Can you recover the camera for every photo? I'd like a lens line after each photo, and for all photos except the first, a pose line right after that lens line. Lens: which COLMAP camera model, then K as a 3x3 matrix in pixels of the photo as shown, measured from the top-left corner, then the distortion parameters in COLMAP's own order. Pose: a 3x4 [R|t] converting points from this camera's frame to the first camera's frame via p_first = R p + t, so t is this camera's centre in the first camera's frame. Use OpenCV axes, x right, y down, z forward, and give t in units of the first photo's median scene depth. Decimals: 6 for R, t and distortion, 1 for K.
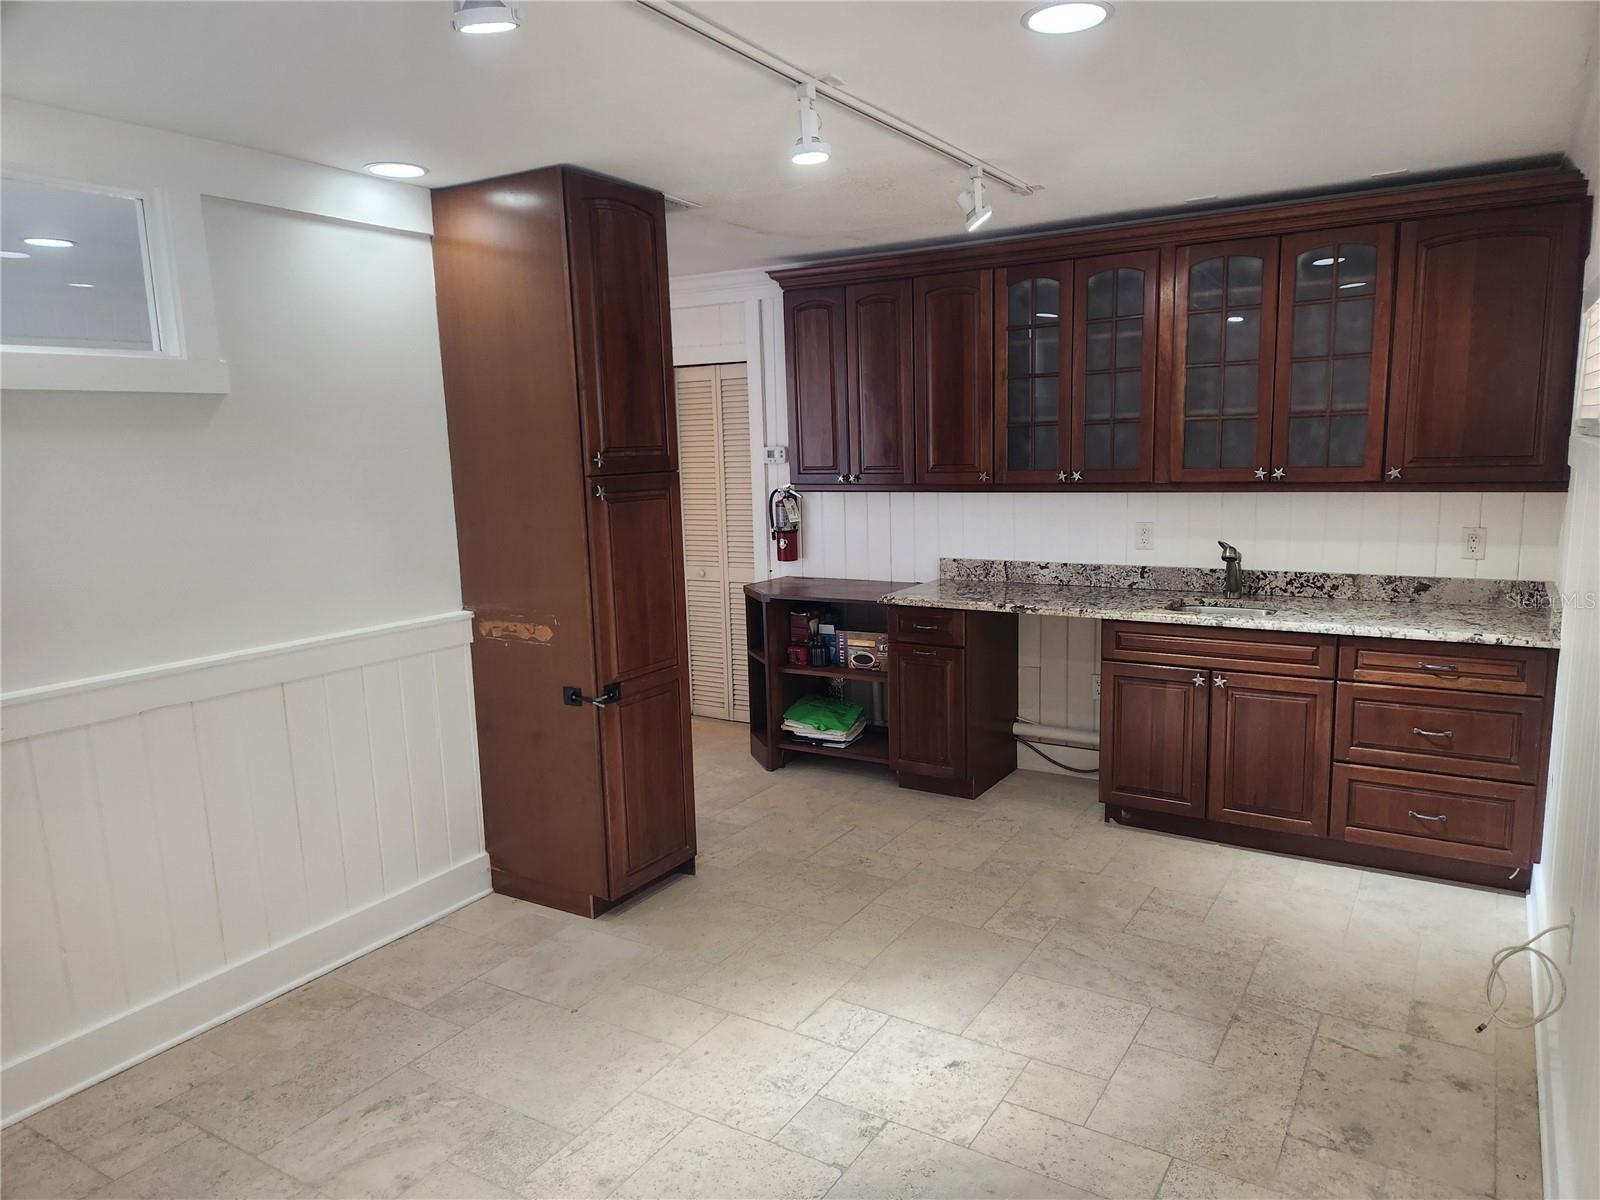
lens RADIAL K [[1073.4, 0, 822.7], [0, 1073.4, 615.1], [0, 0, 1]] dist [0.077958, -0.066583]
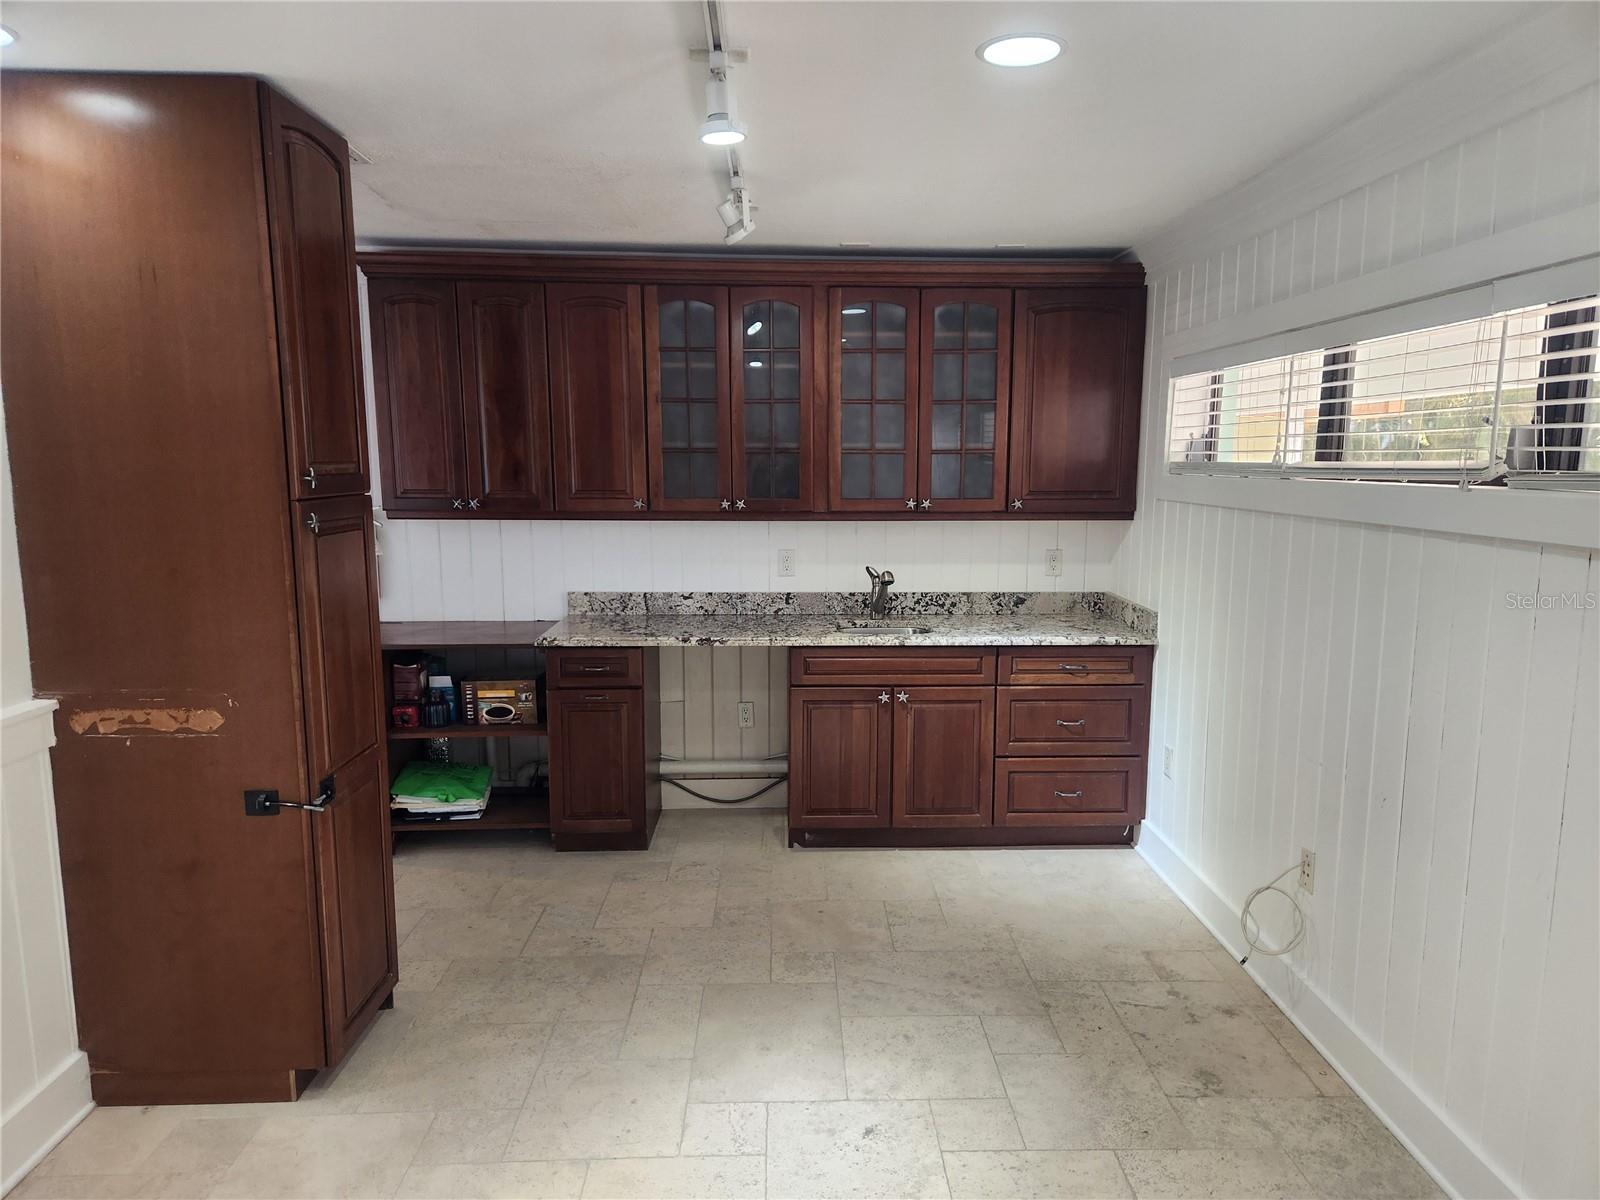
lens RADIAL K [[1073.4, 0, 827.2], [0, 1073.4, 619.8], [0, 0, 1]] dist [0.077958, -0.066583]
pose [[0.830753, -0.055146, 0.553903, -0.299886], [0.066535, 0.997784, -0.000451, -0.020706], [-0.552651, 0.037228, 0.832581, 0.165883]]
